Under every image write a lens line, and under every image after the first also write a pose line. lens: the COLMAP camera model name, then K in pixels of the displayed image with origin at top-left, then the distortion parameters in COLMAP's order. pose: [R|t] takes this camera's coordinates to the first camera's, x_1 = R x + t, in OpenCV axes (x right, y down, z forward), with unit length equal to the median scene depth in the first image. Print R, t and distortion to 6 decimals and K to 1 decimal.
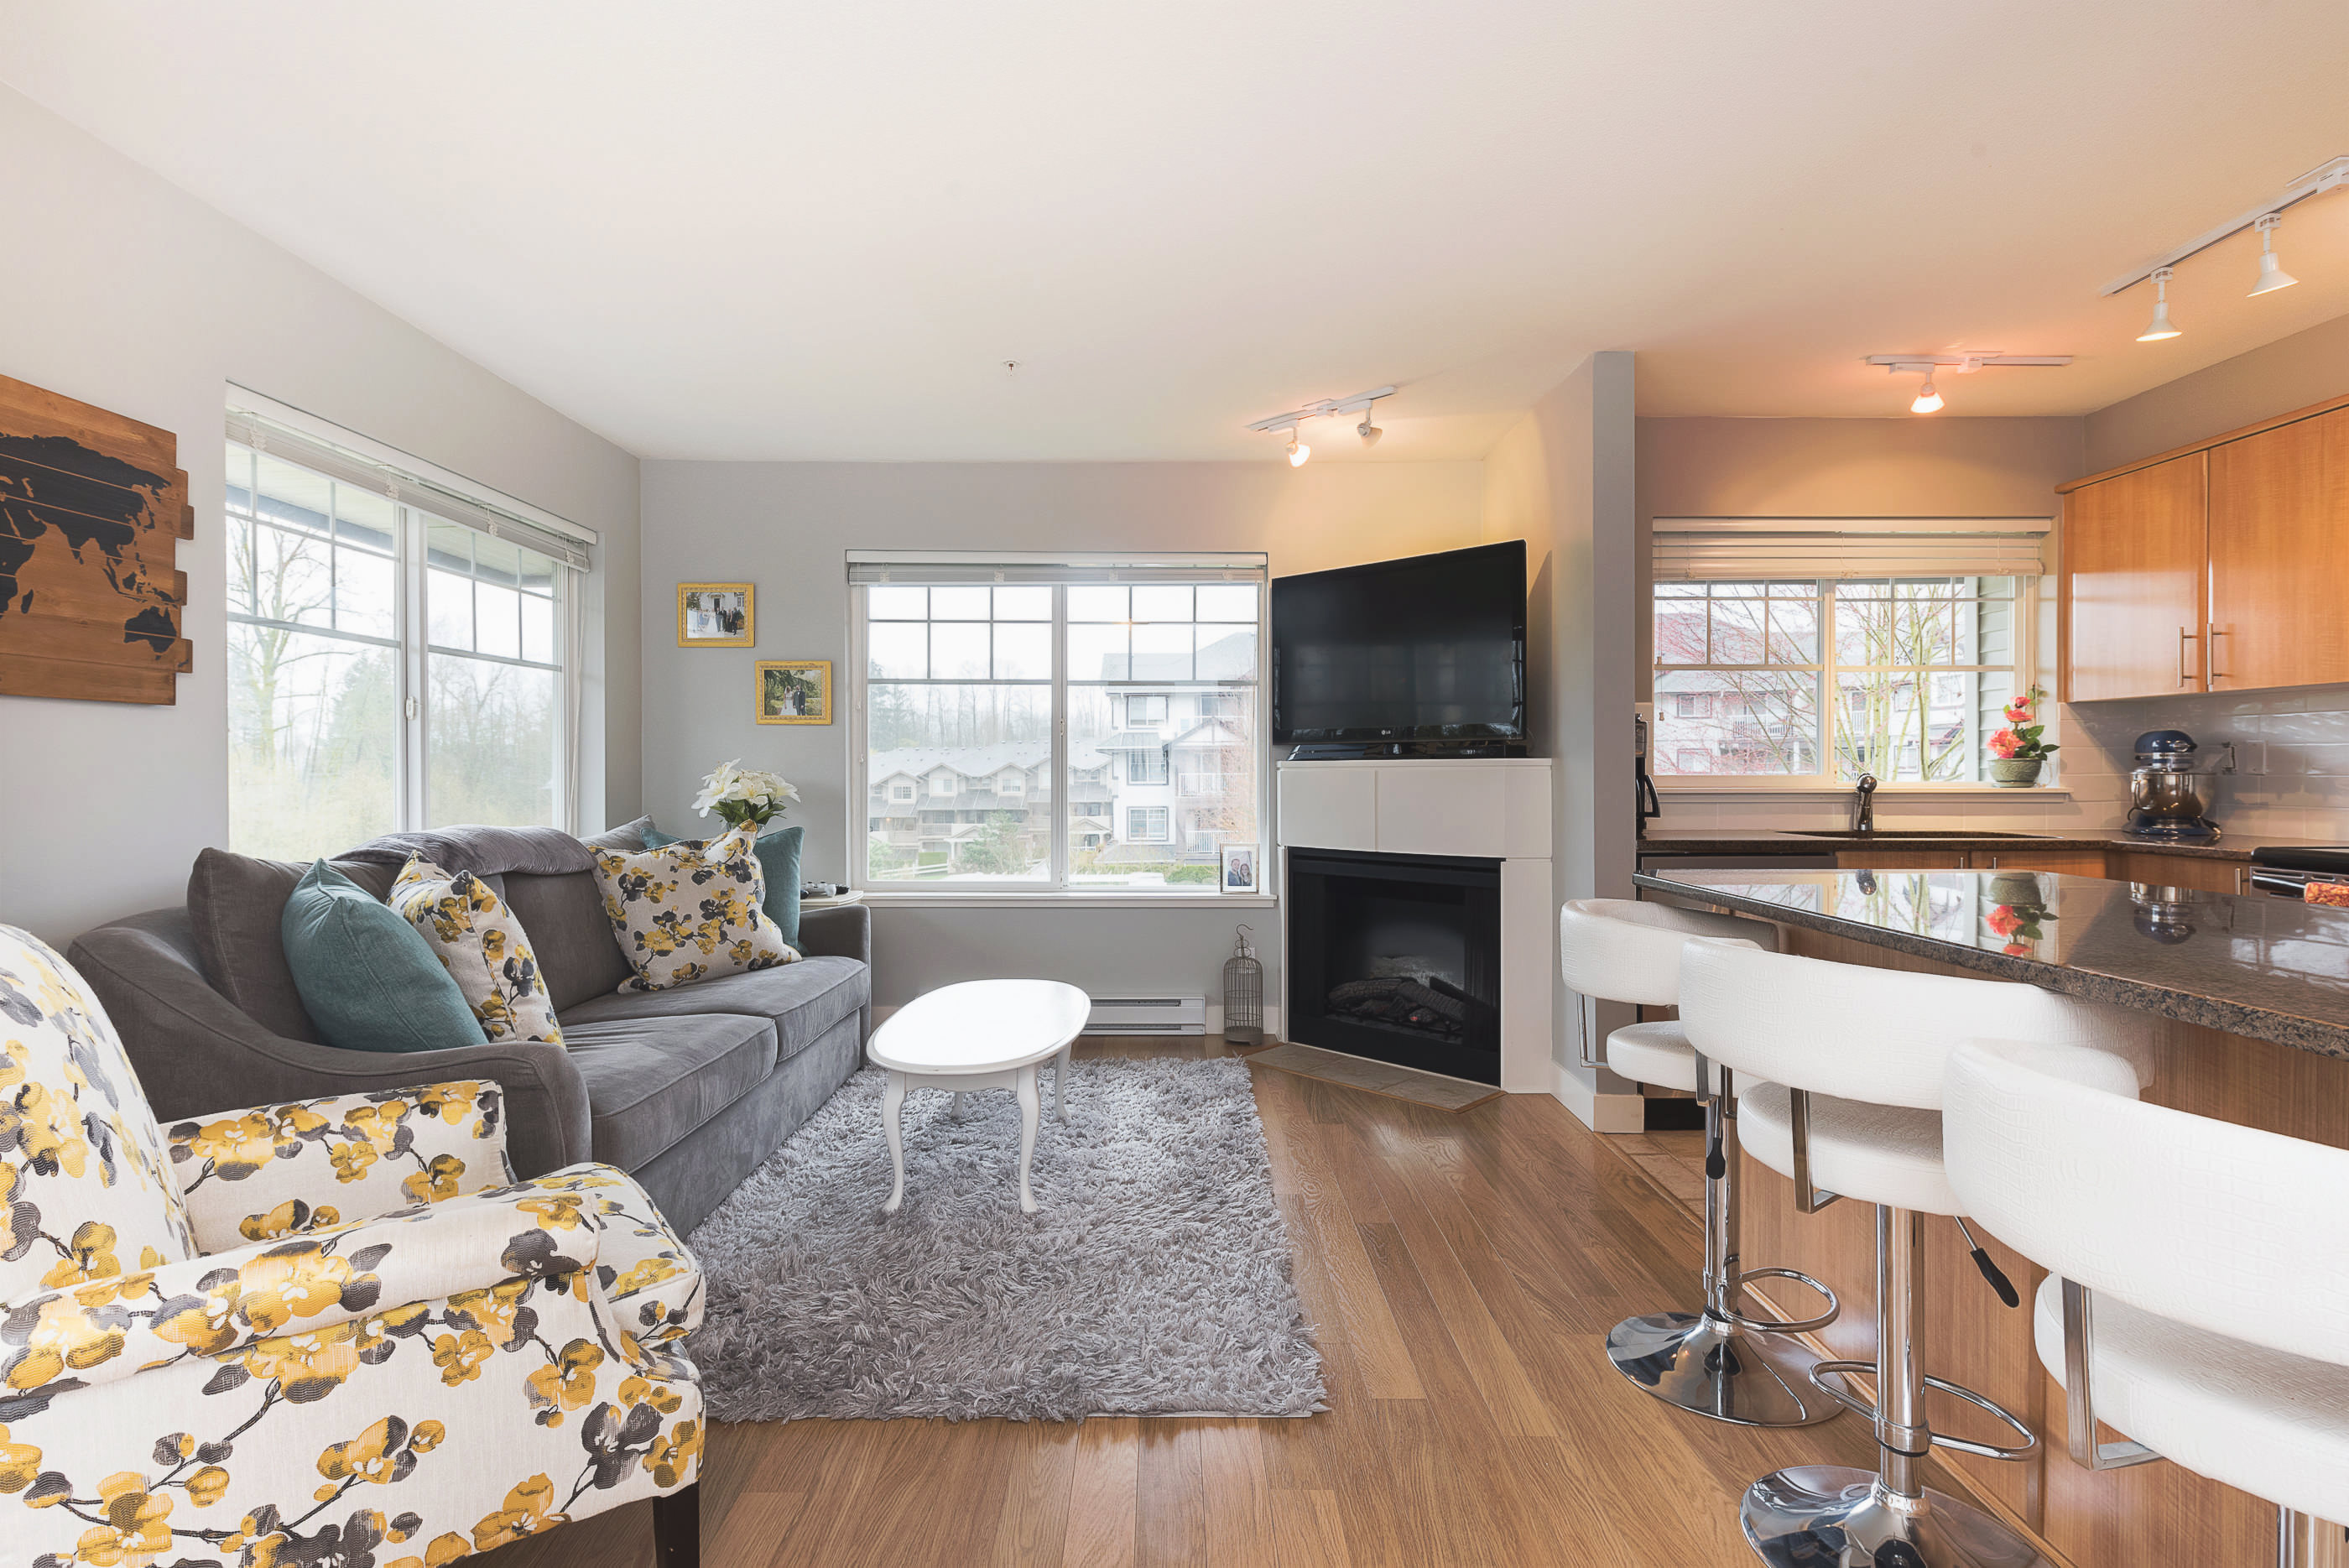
lens RADIAL K [[1112.5, 0, 1174.5], [0, 1112.5, 784.0], [0, 0, 1]] dist [0.026191, 0.000197]
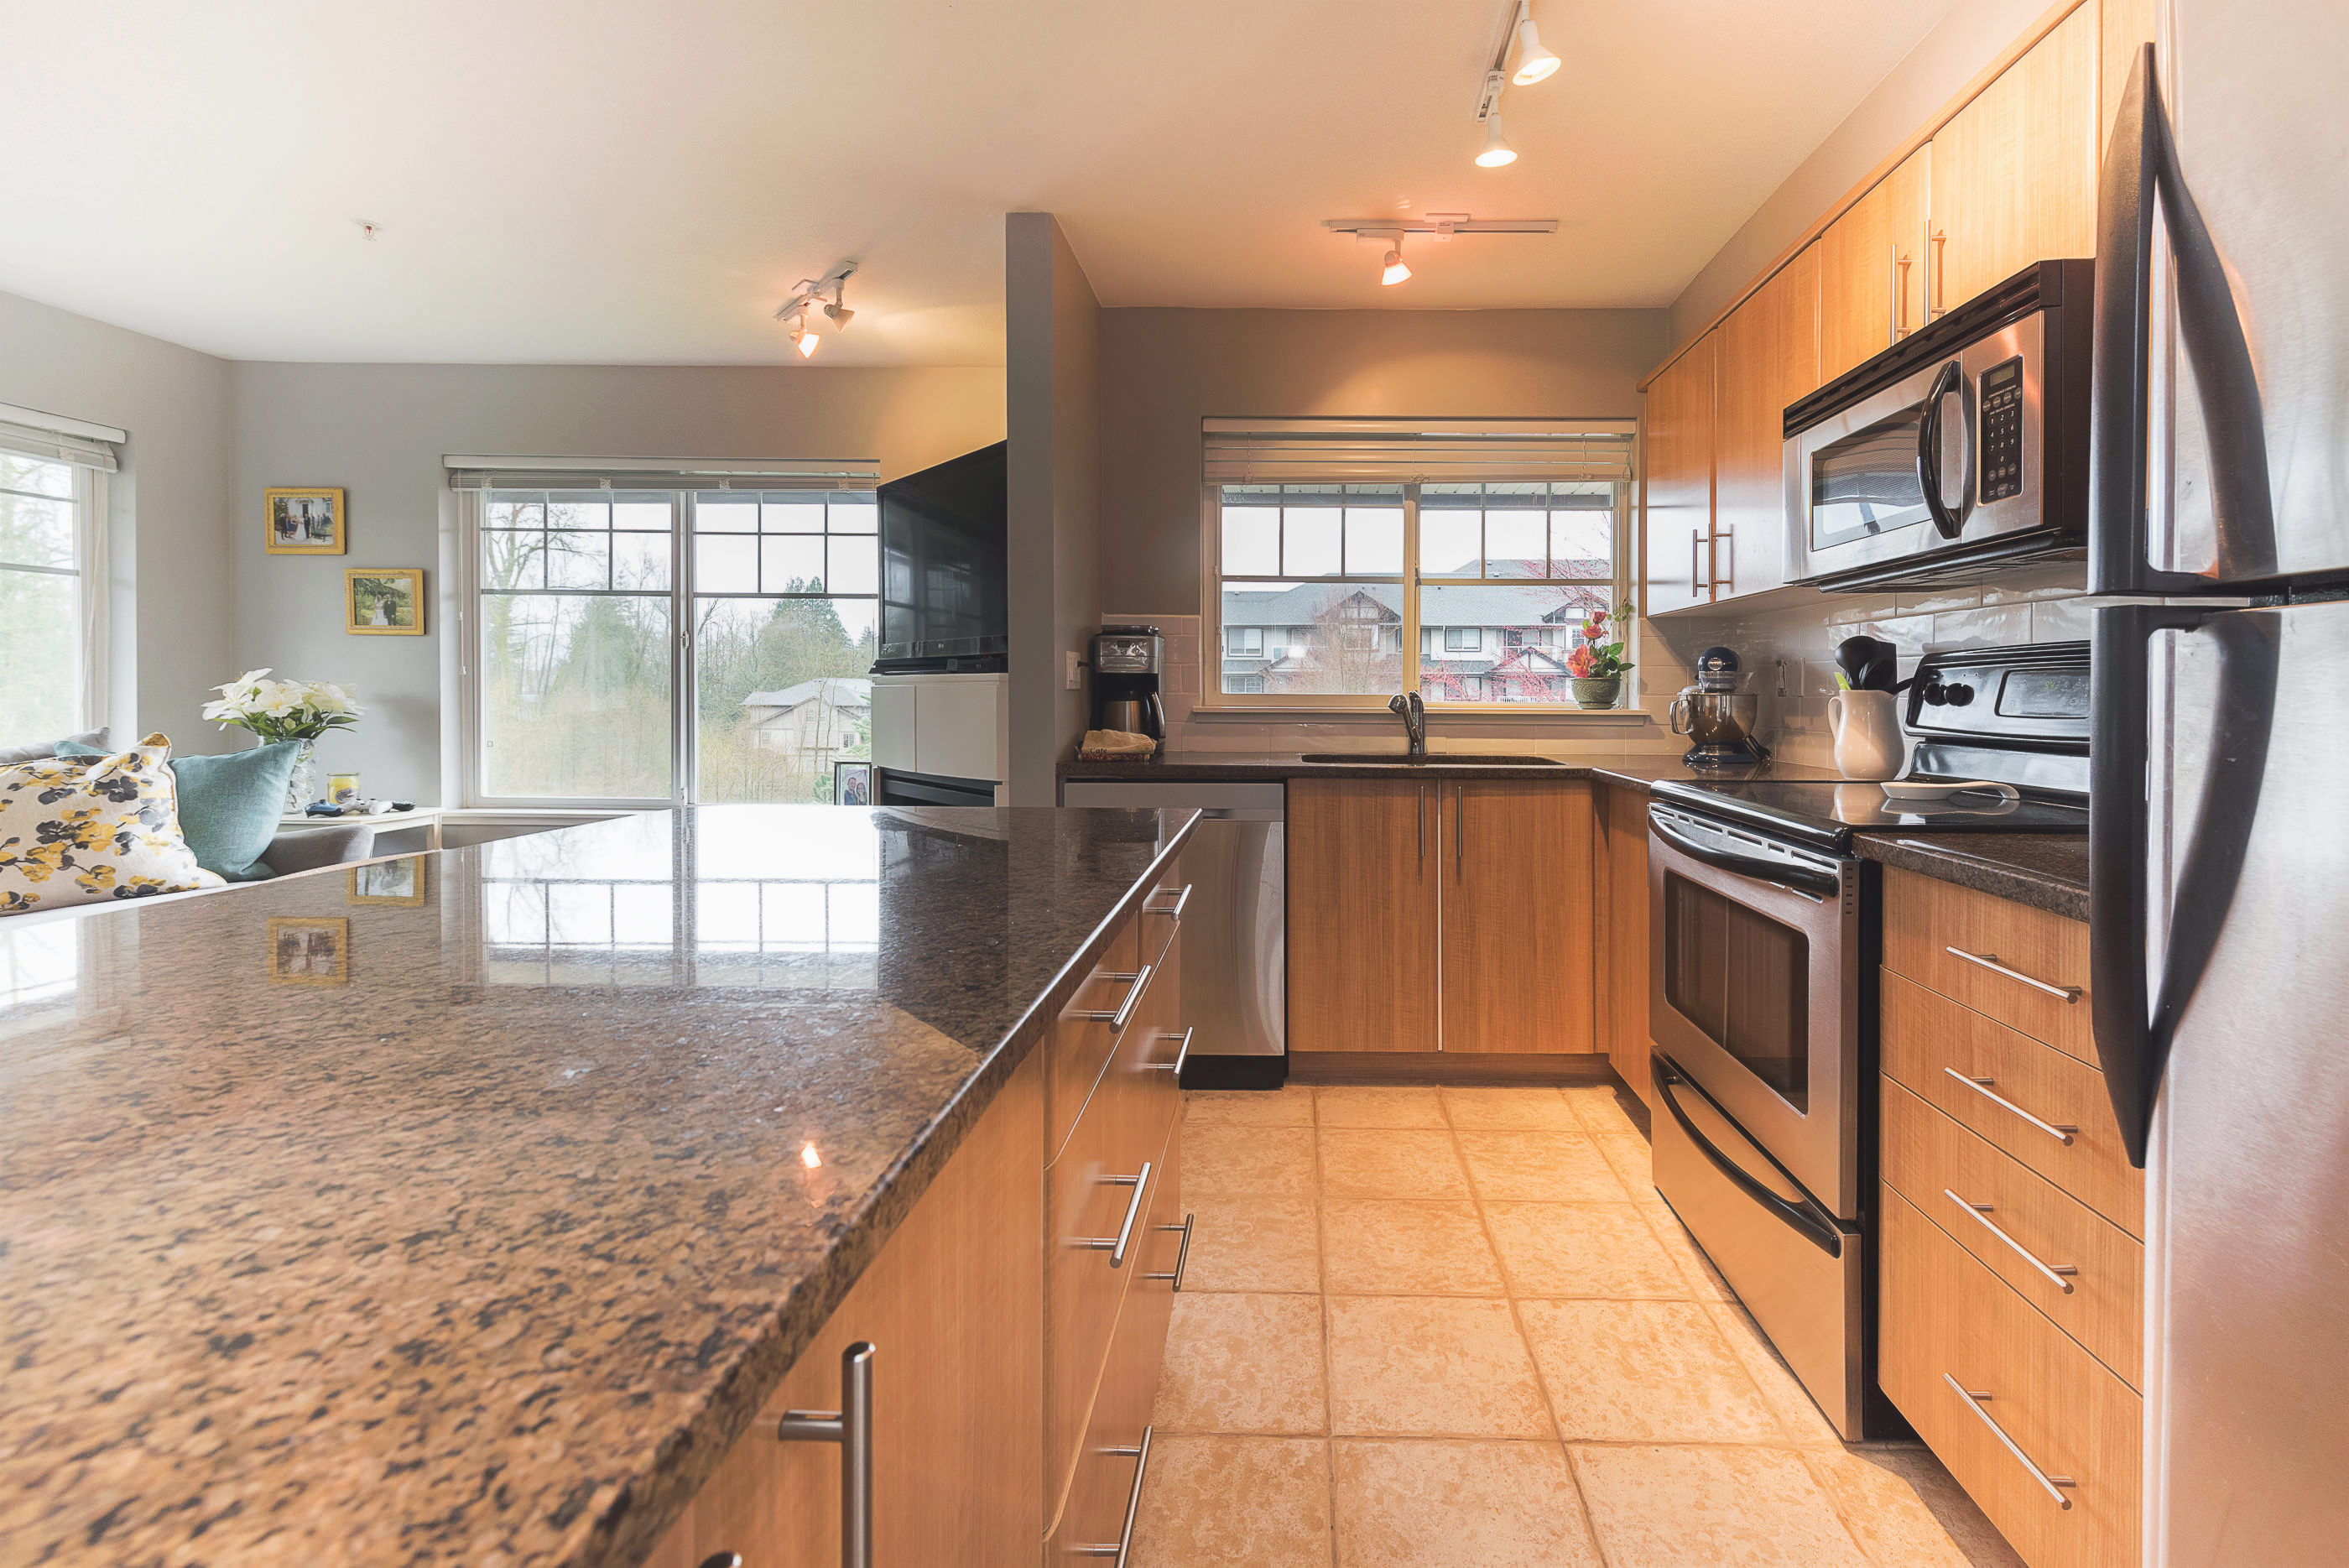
lens RADIAL K [[954.5, 0, 1230.5], [0, 954.5, 708.8], [0, 0, 1]] dist [0.025553, -0.000125]
pose [[0.999308, 0.008086, -0.036303, 0.478934], [-0.007875, 0.999951, 0.005957, 0.000476], [0.036349, -0.005667, 0.999323, 0.200679]]
